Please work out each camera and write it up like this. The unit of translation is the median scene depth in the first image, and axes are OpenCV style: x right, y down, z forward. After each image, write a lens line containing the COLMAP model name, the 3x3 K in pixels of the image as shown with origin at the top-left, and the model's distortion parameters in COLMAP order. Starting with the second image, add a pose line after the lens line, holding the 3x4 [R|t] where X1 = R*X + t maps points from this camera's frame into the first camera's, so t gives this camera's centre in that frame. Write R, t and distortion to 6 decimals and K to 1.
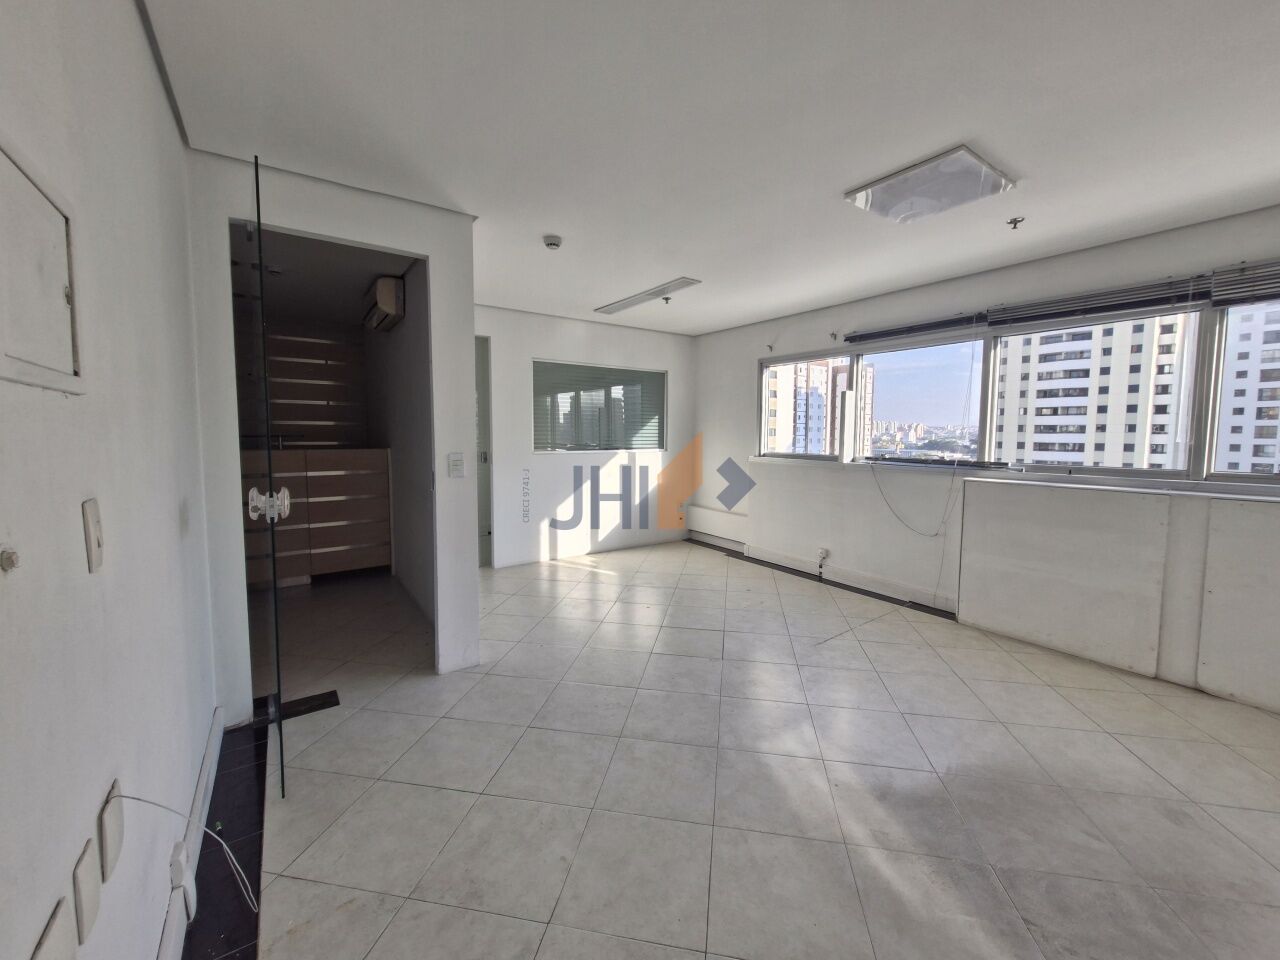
lens RADIAL K [[502.2, 0, 643.4], [0, 502.2, 471.0], [0, 0, 1]] dist [0.001990, 0.000052]
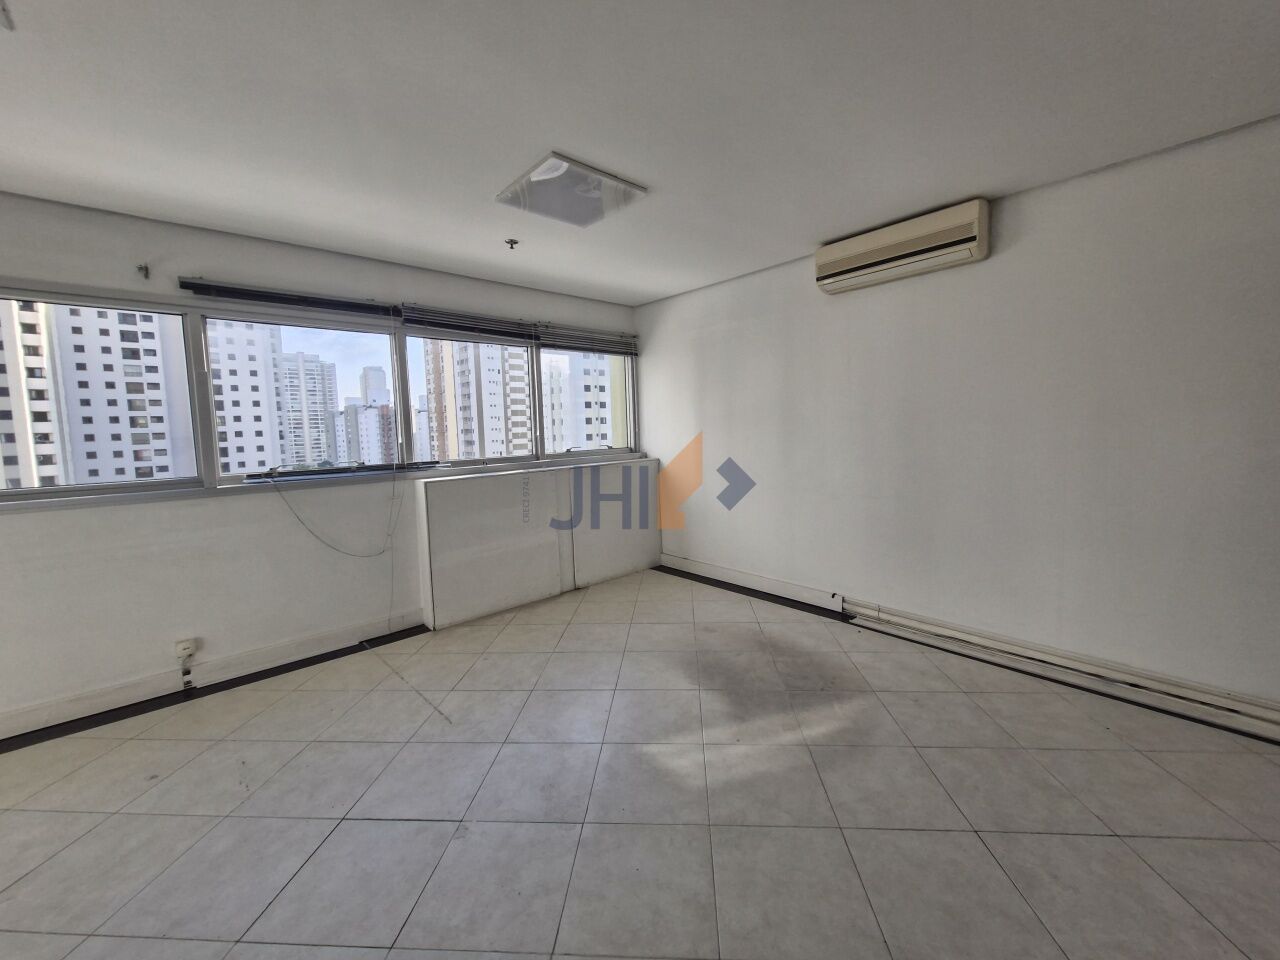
lens RADIAL K [[501.7, 0, 649.2], [0, 501.7, 467.2], [0, 0, 1]] dist [0.002278, 0.000110]
pose [[-0.120664, -0.082883, 0.989227, -0.270552], [0.106566, 0.989668, 0.095919, -0.042952], [-0.986957, 0.116992, -0.110585, 0.524405]]
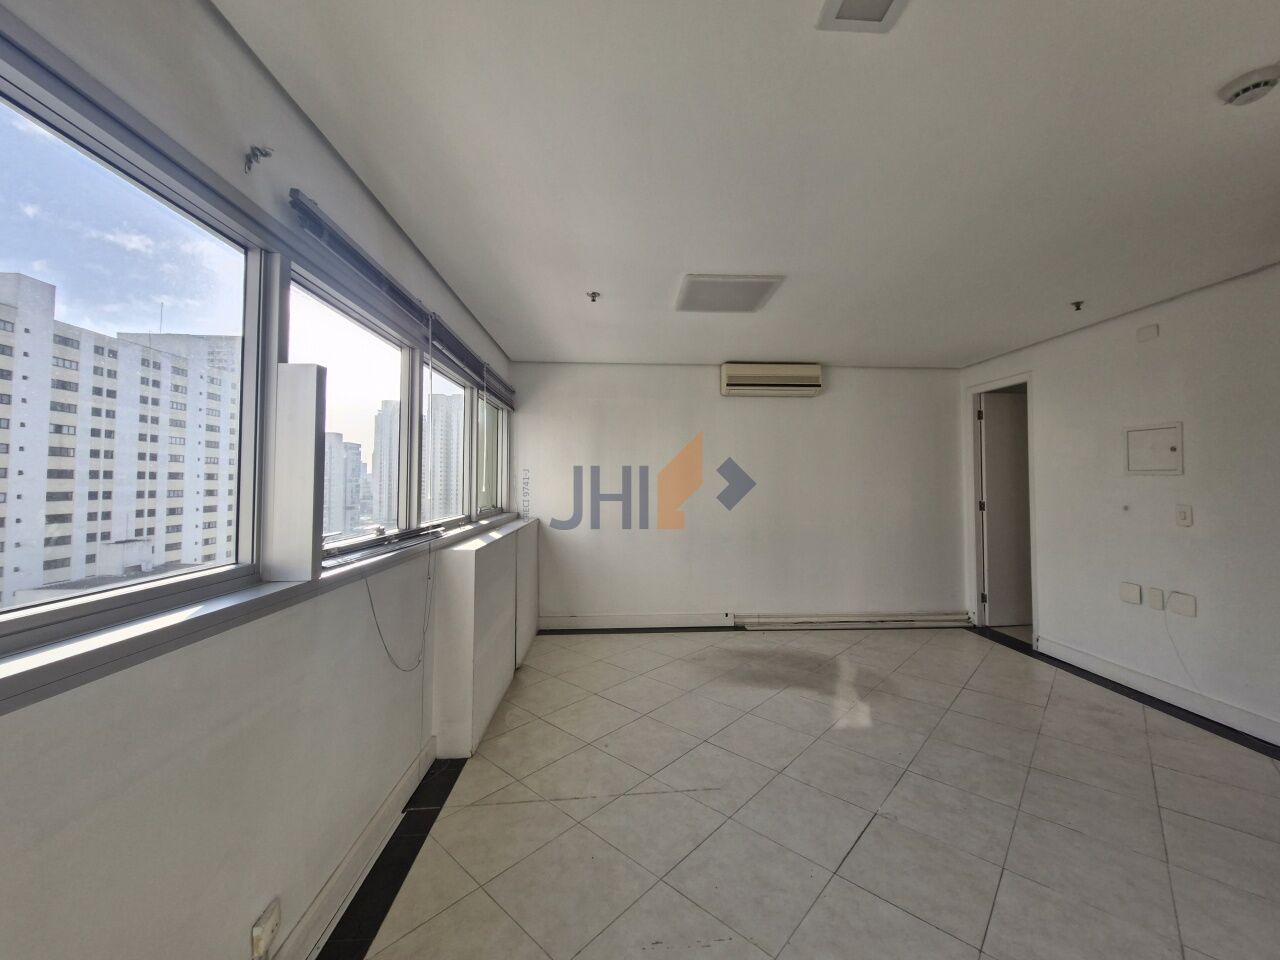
lens RADIAL K [[502.2, 0, 643.4], [0, 502.2, 471.0], [0, 0, 1]] dist [0.001990, 0.000052]
pose [[-0.845200, 0.008808, 0.534377, 0.034848], [0.039295, 0.998182, 0.045698, -0.093068], [-0.533003, 0.059622, -0.844010, 1.132412]]
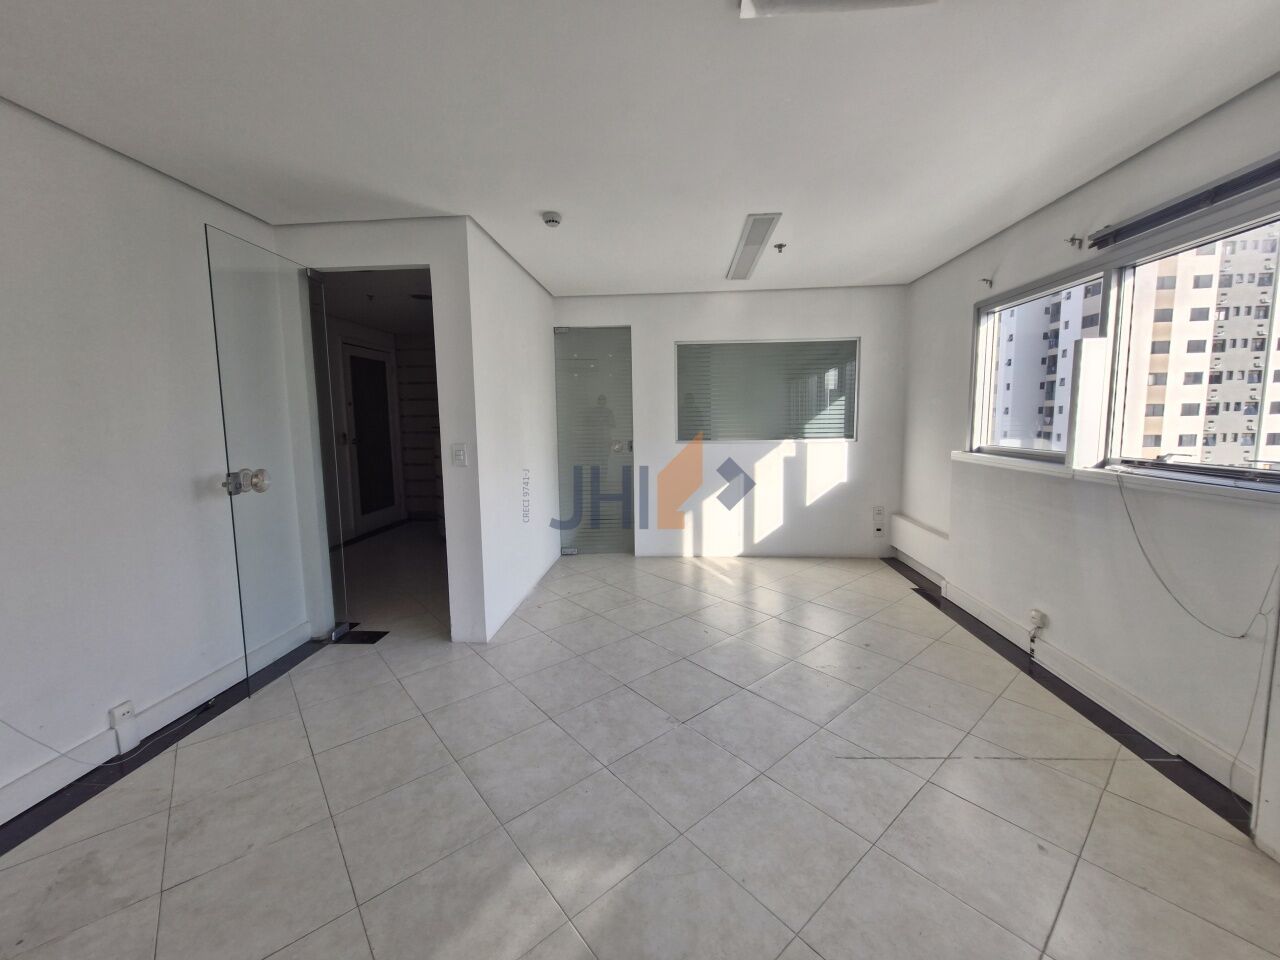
lens RADIAL K [[502.2, 0, 643.4], [0, 502.2, 471.0], [0, 0, 1]] dist [0.001990, 0.000052]
pose [[0.772851, 0.051551, -0.632490, 0.372512], [-0.032096, 0.998595, 0.042171, -0.021185], [0.633775, -0.012292, 0.773420, 0.252118]]
